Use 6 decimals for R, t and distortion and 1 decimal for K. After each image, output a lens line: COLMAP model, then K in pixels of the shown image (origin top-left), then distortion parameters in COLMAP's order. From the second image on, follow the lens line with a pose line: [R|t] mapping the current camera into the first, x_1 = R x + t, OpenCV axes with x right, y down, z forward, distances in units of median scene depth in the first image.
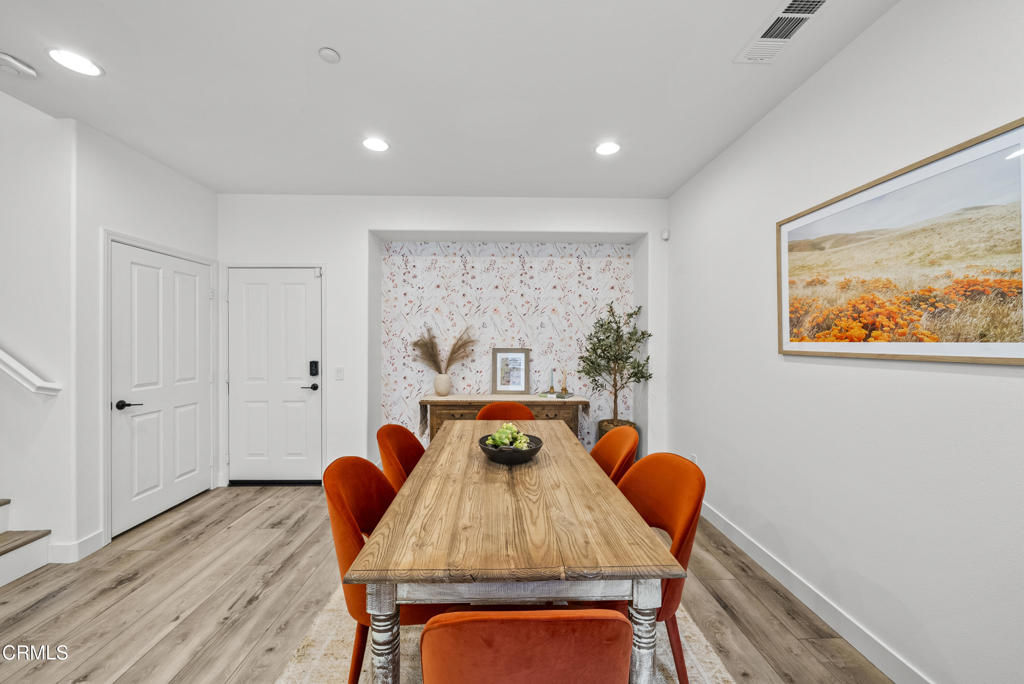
lens RADIAL K [[374.6, 0, 512.0], [0, 374.6, 342.0], [0, 0, 1]] dist [-0.001443, -0.000017]
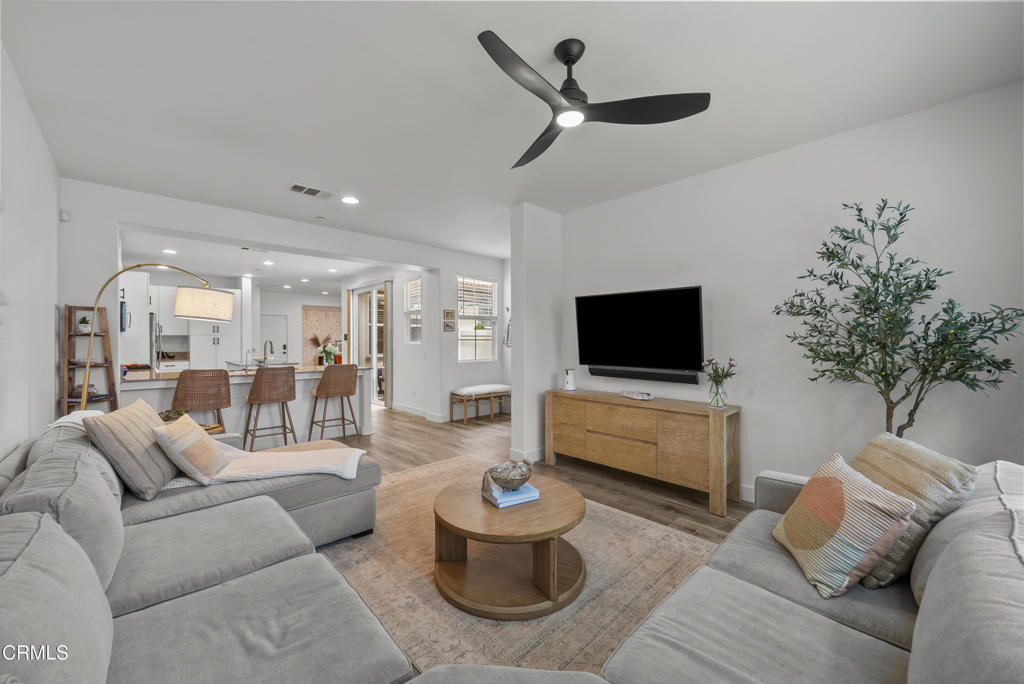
lens RADIAL K [[393.1, 0, 508.5], [0, 393.1, 340.0], [0, 0, 1]] dist [-0.001068, -0.000108]
pose [[0.733183, -0.010479, 0.679950, -1.409399], [0.012887, 0.999916, 0.001514, 0.030132], [-0.679909, 0.007652, 0.733256, -2.791338]]
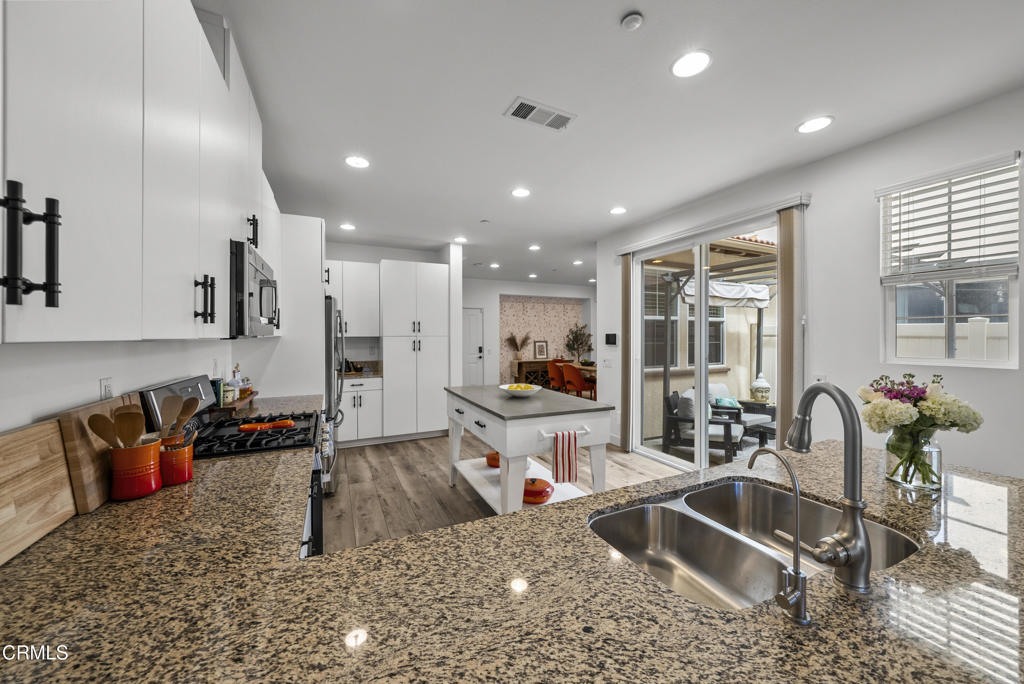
lens RADIAL K [[374.6, 0, 512.0], [0, 374.6, 342.0], [0, 0, 1]] dist [-0.001443, -0.000017]
pose [[0.907895, -0.013626, 0.418975, -1.359154], [0.008596, 0.999867, 0.013892, -0.012390], [-0.419109, -0.009011, 0.907891, -1.310439]]
